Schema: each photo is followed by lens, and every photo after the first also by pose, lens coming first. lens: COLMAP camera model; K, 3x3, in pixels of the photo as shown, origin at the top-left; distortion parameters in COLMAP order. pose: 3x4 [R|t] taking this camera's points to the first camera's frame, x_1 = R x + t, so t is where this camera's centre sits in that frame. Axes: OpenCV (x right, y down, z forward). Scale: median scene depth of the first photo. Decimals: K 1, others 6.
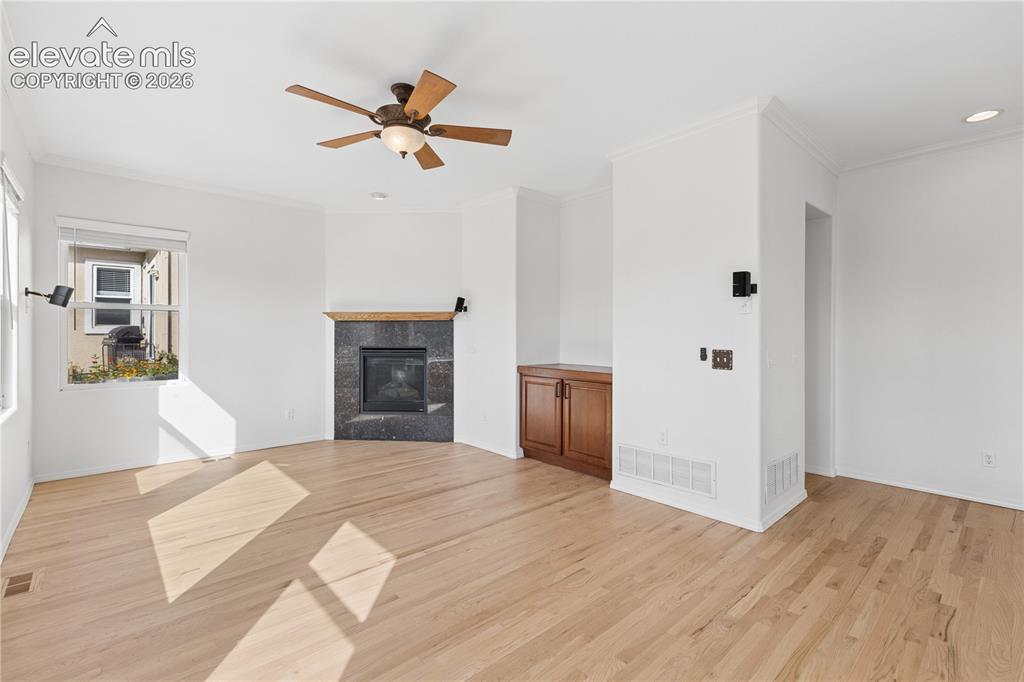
lens RADIAL K [[459.4, 0, 513.0], [0, 459.4, 337.5], [0, 0, 1]] dist [0.007953, 0.000040]
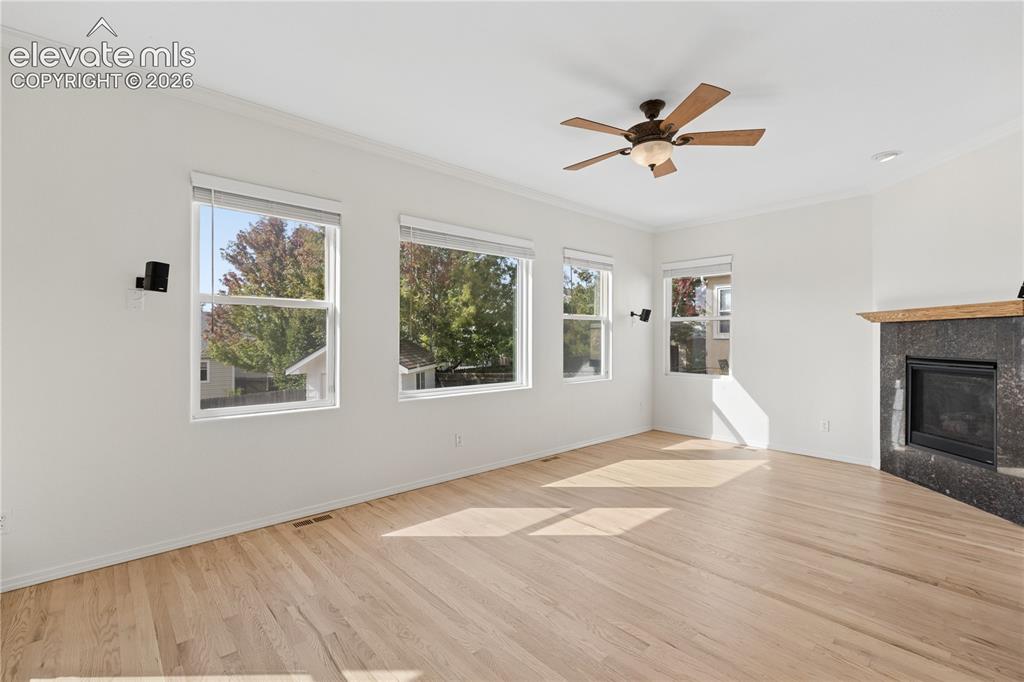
lens RADIAL K [[459.4, 0, 513.0], [0, 459.4, 337.5], [0, 0, 1]] dist [0.007953, 0.000040]
pose [[0.002990, -0.002812, -0.999992, 0.540786], [-0.011250, 0.999933, -0.002846, -0.000869], [0.999932, 0.011259, 0.002958, 0.453319]]
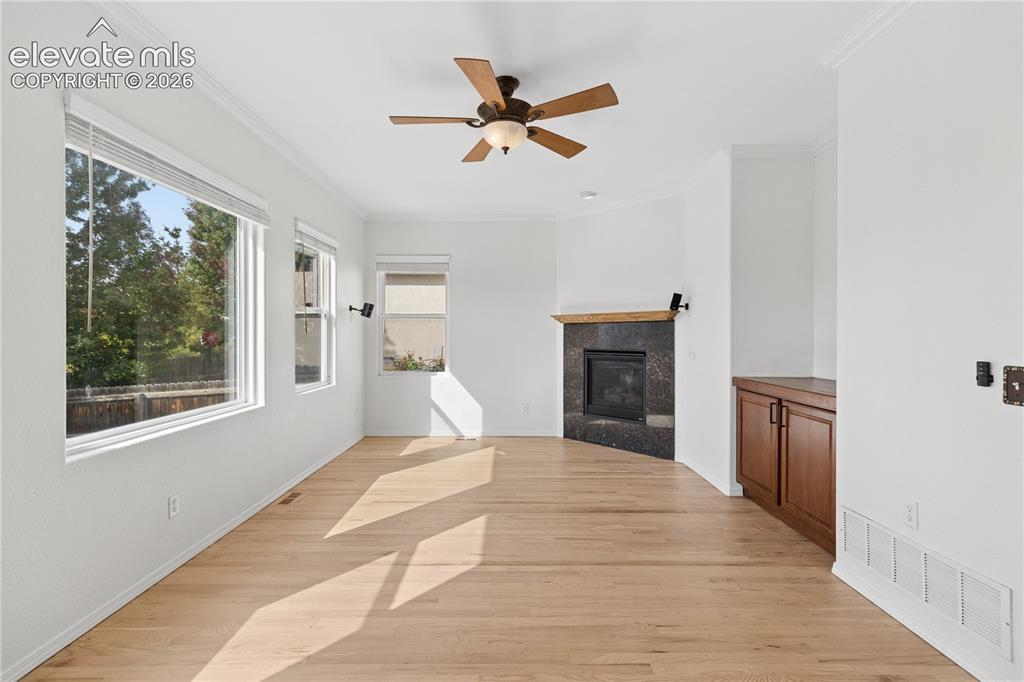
lens RADIAL K [[459.4, 0, 513.0], [0, 459.4, 337.5], [0, 0, 1]] dist [0.007953, 0.000040]
pose [[0.747574, 0.001612, -0.664177, 0.277175], [-0.005177, 0.999981, -0.003401, -0.000296], [0.664159, 0.005981, 0.747568, 0.190877]]
